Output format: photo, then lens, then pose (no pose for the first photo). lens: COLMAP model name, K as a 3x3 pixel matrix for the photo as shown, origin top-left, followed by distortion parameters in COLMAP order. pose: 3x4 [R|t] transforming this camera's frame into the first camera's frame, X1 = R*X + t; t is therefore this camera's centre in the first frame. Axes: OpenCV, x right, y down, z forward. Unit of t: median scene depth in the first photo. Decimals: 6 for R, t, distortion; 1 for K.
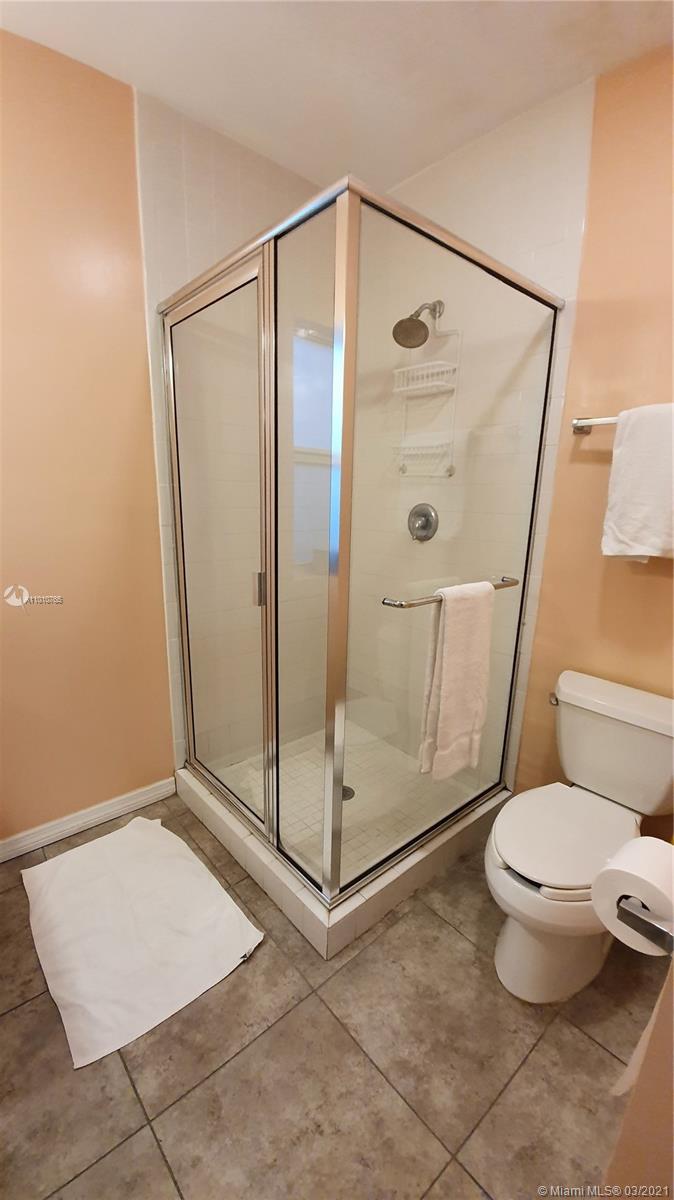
lens RADIAL K [[474.5, 0, 319.0], [0, 474.5, 608.2], [0, 0, 1]] dist [0.011563, -0.014454]
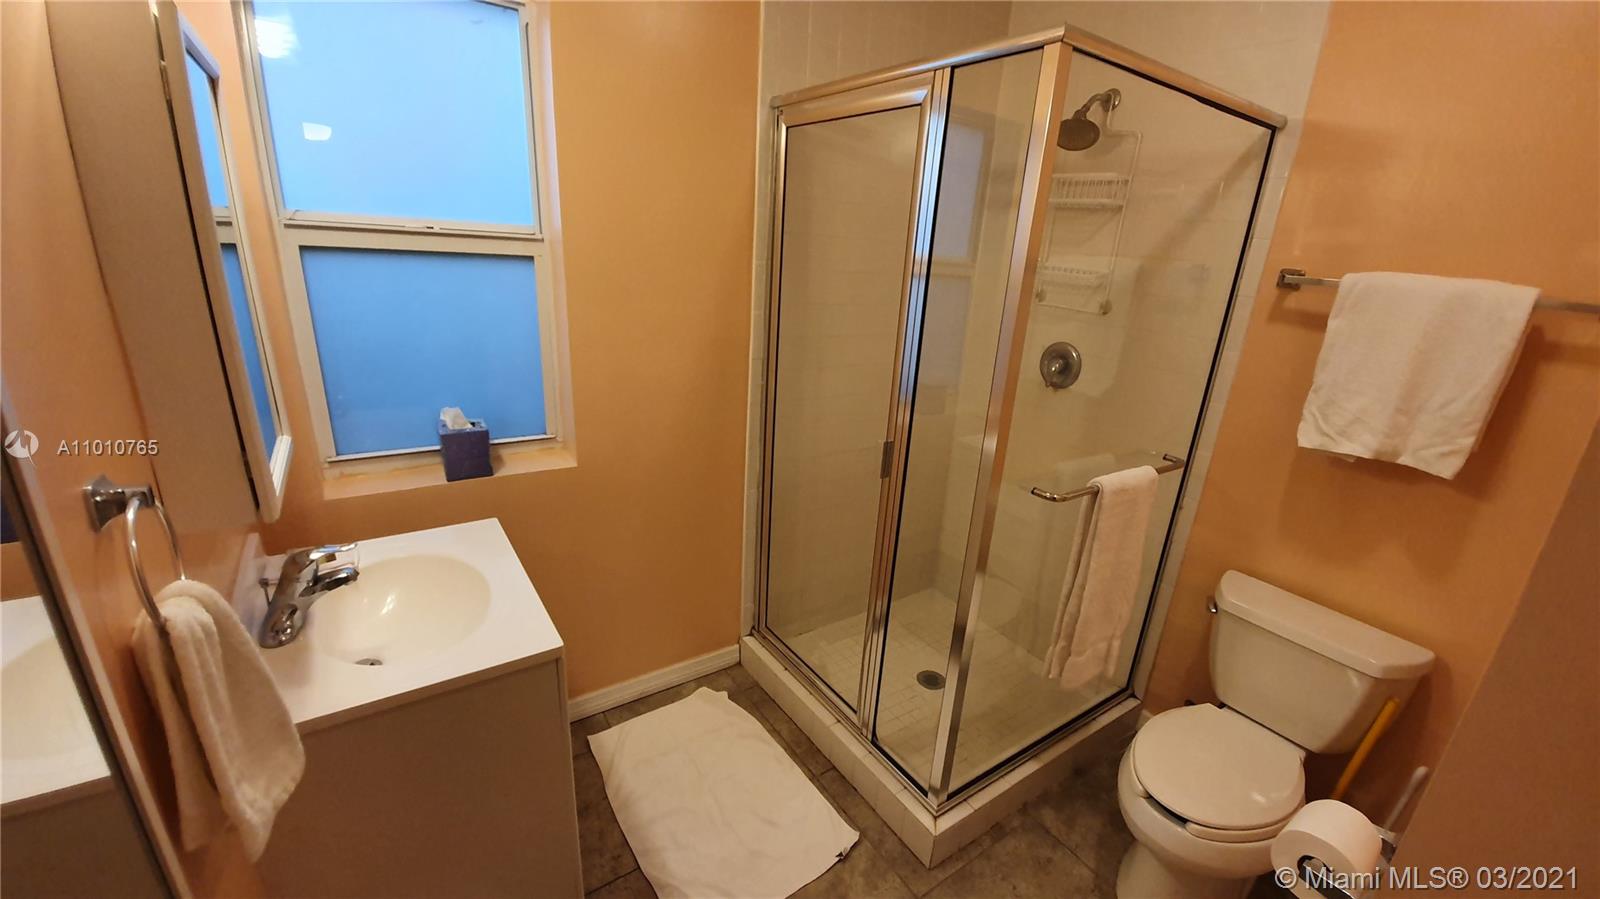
lens RADIAL K [[632.7, 0, 811.2], [0, 632.7, 456.2], [0, 0, 1]] dist [0.011563, -0.014454]
pose [[0.995256, 0.071521, -0.065954, -0.168254], [-0.065859, 0.994256, 0.084368, -0.127237], [0.071609, -0.079624, 0.994250, -0.154332]]
